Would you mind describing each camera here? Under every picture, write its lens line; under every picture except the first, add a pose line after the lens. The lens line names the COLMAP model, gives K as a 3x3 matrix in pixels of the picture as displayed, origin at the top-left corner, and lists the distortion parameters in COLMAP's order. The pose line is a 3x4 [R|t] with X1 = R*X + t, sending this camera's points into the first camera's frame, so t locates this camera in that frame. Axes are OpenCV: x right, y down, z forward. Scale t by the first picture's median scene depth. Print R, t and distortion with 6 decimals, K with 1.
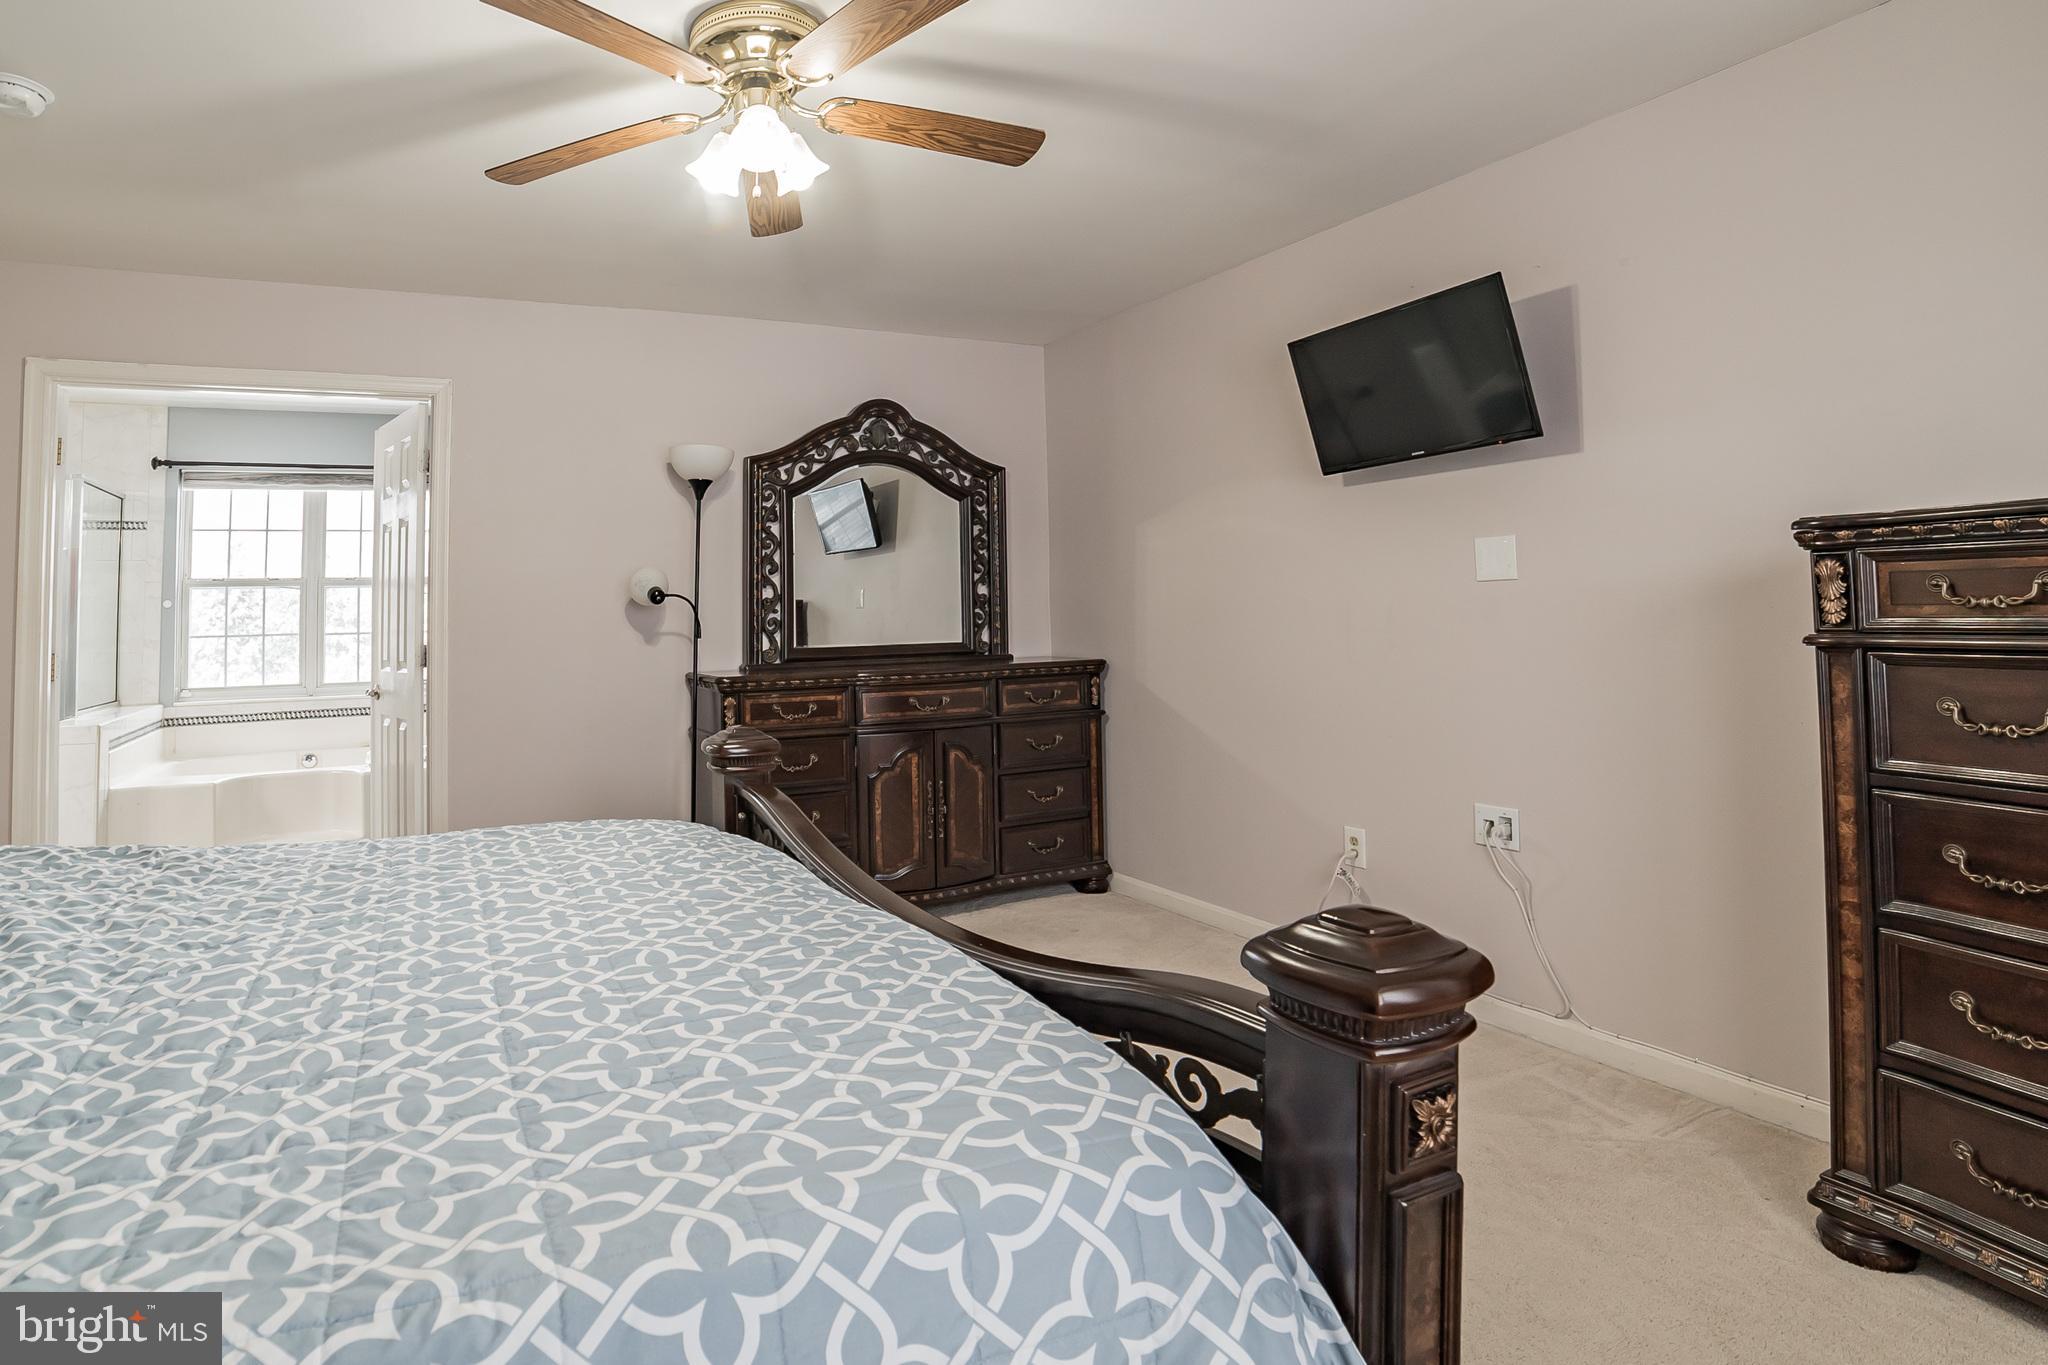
lens RADIAL K [[996.5, 0, 1023.6], [0, 996.5, 560.8], [0, 0, 1]] dist [-0.058580, -0.000131]
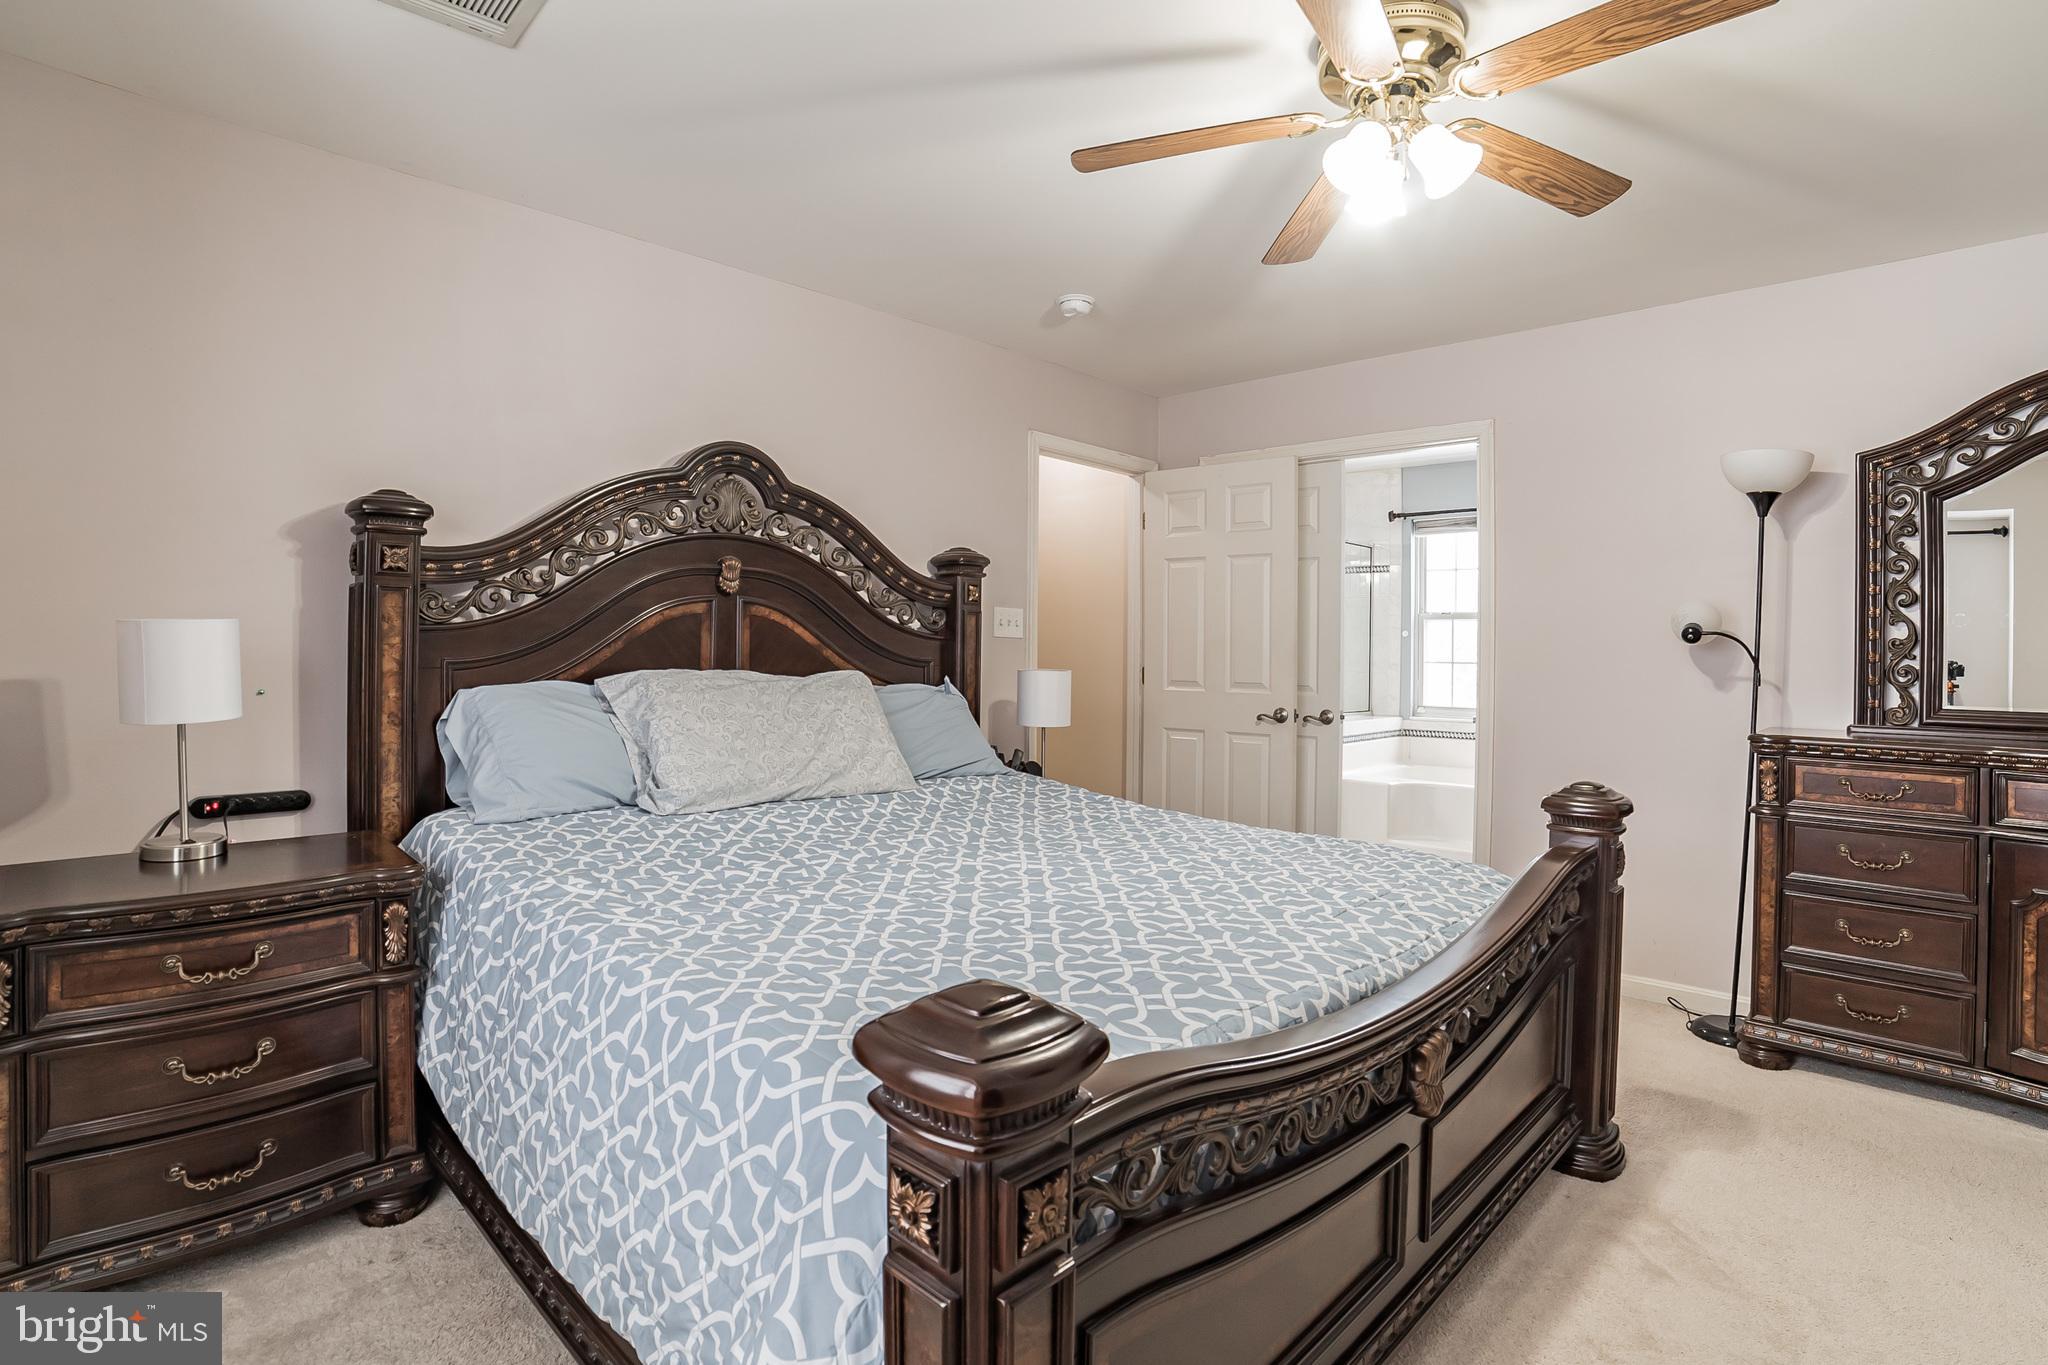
lens RADIAL K [[1023.8, 0, 1023.8], [0, 1023.8, 651.7], [0, 0, 1]] dist [-0.000993, 0.000140]
pose [[0.402759, 0.032912, -0.914714, 0.180334], [0.022404, 0.998699, 0.045798, -0.002916], [0.915032, -0.038939, 0.401497, 0.088884]]
